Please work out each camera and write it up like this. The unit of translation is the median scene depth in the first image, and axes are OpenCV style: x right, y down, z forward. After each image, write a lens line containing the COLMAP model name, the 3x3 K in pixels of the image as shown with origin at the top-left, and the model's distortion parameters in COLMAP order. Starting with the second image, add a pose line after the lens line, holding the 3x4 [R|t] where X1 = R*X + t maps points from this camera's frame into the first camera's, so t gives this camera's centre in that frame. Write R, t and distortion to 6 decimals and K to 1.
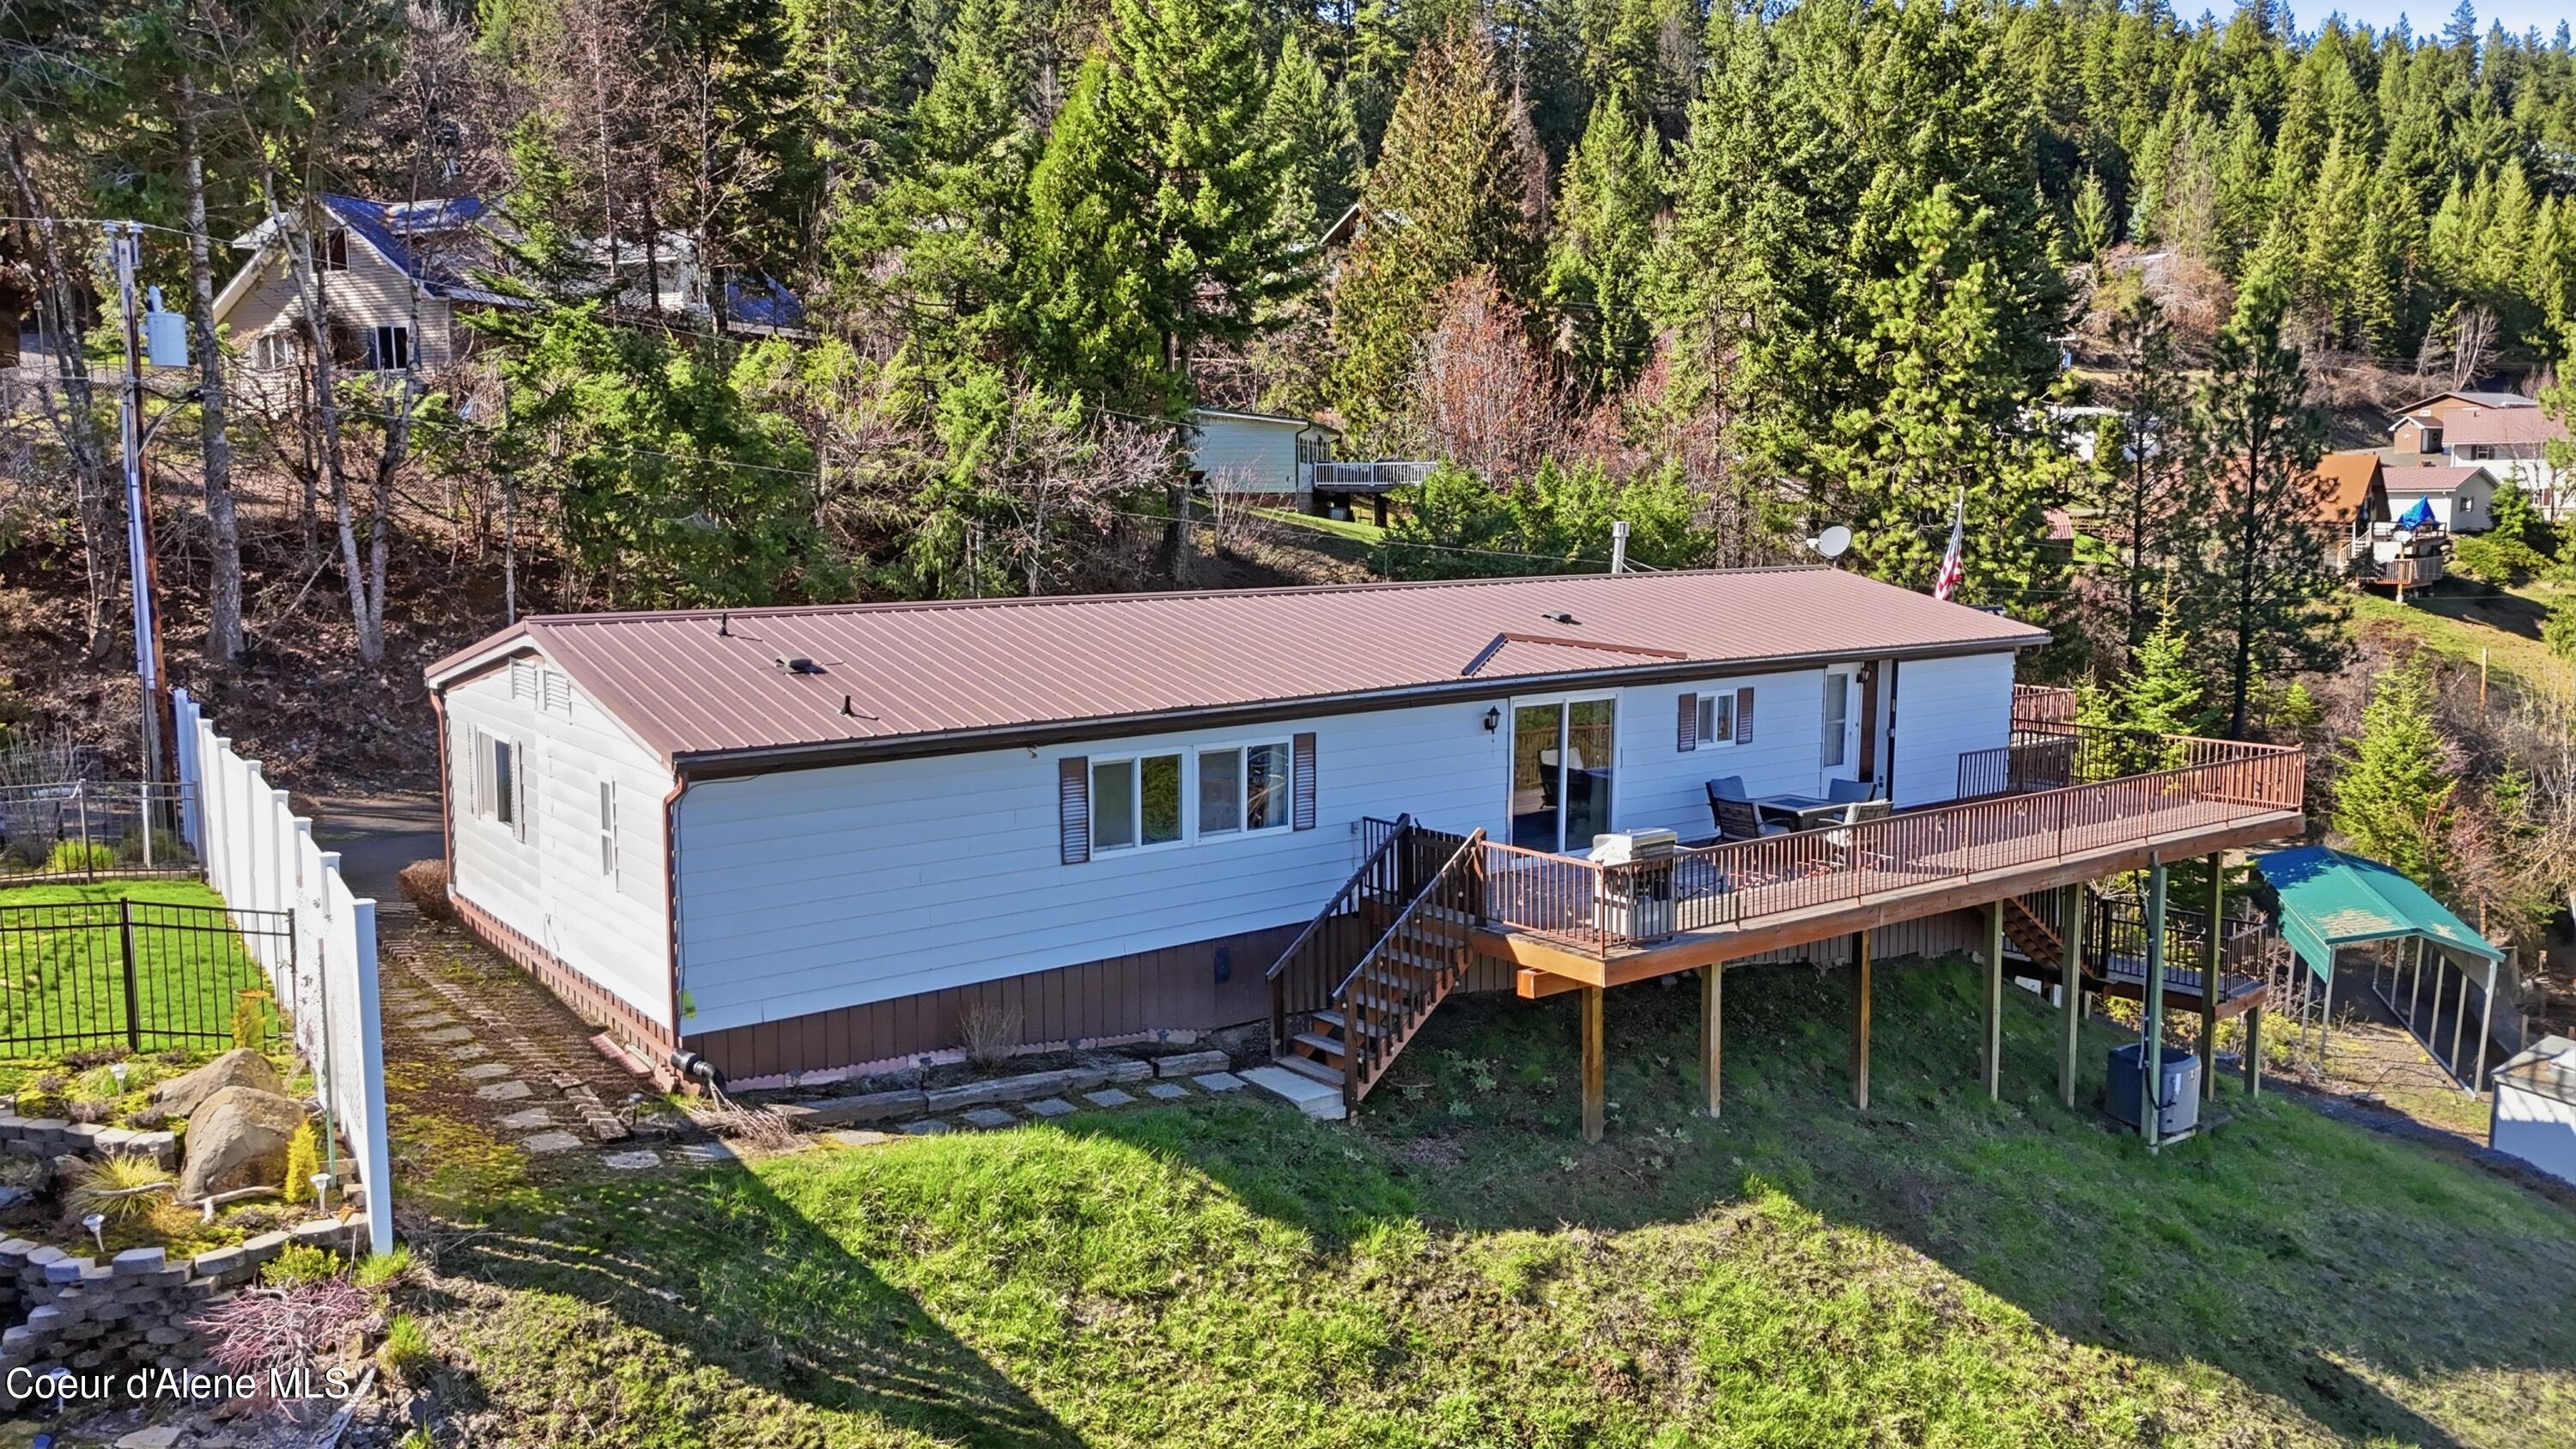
lens RADIAL K [[1827.2, 0, 1288.0], [0, 1827.2, 724.5], [0, 0, 1]] dist [0.099065, -0.105679]
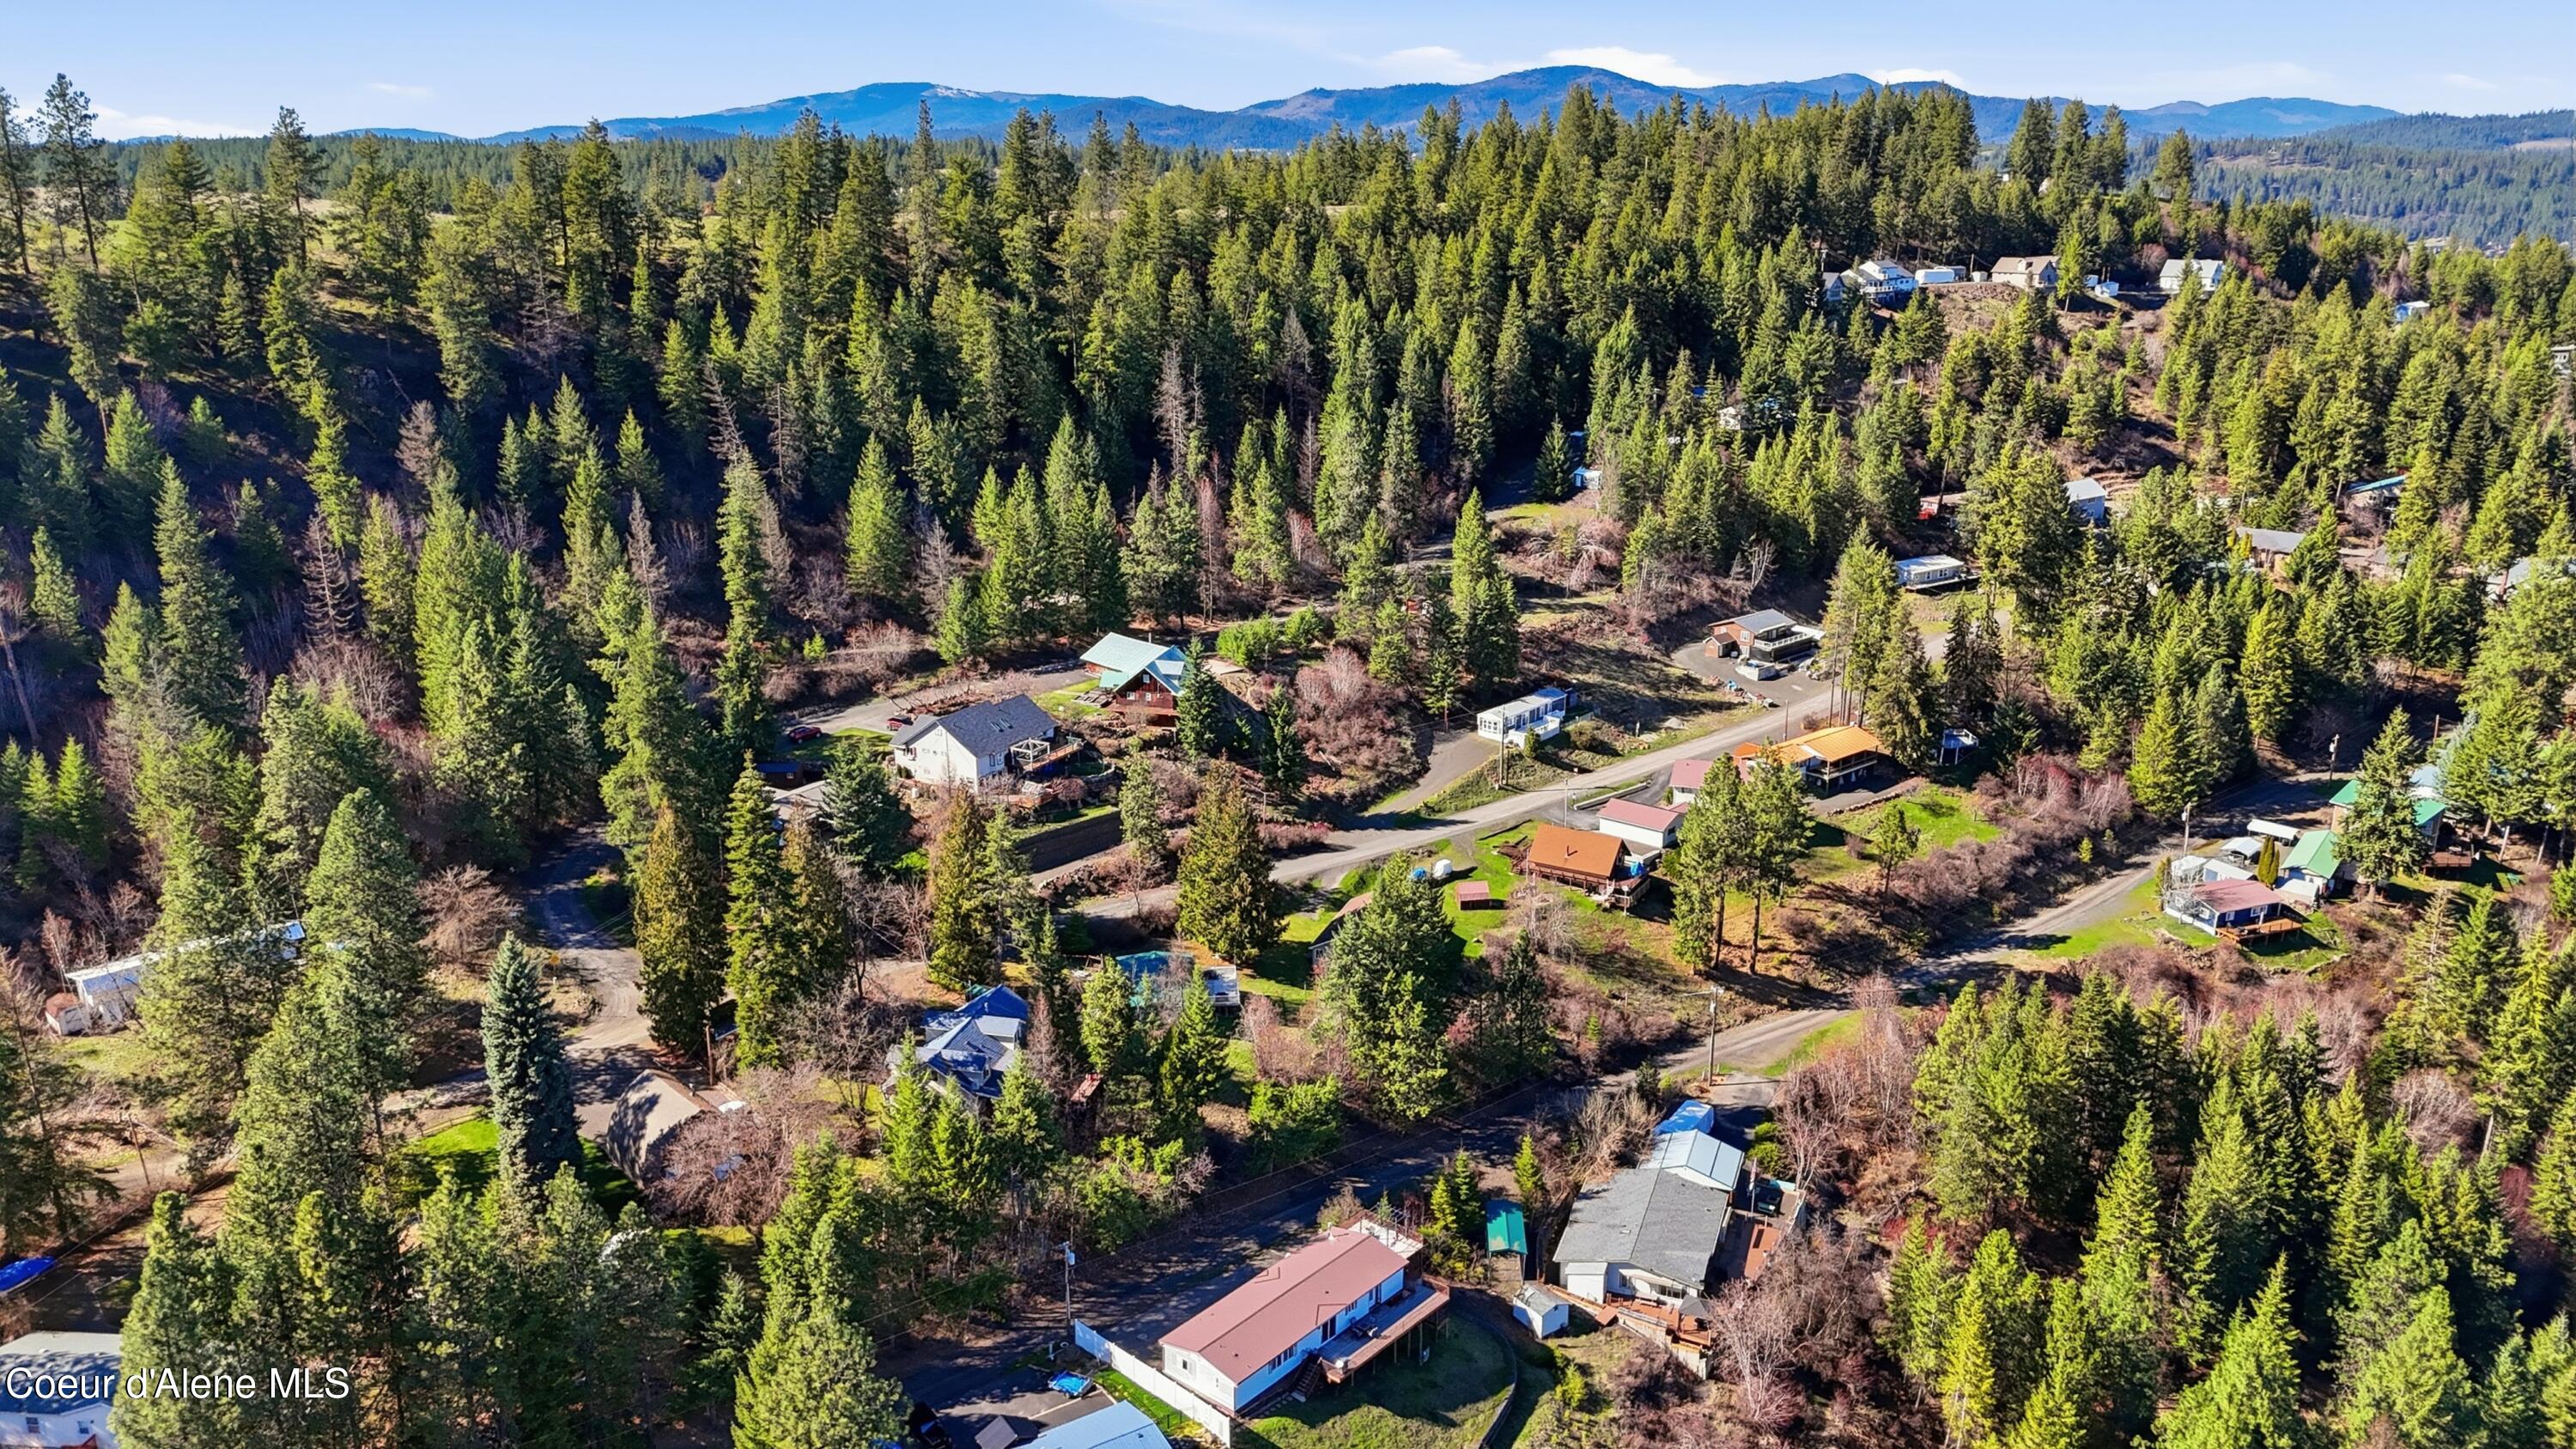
lens RADIAL K [[1827.2, 0, 1288.0], [0, 1827.2, 724.5], [0, 0, 1]] dist [0.099065, -0.105679]
pose [[0.977465, -0.057227, 0.203194, -0.468075], [0.022847, 0.985578, 0.167672, -1.244462], [-0.209859, -0.159251, 0.964675, -1.926697]]
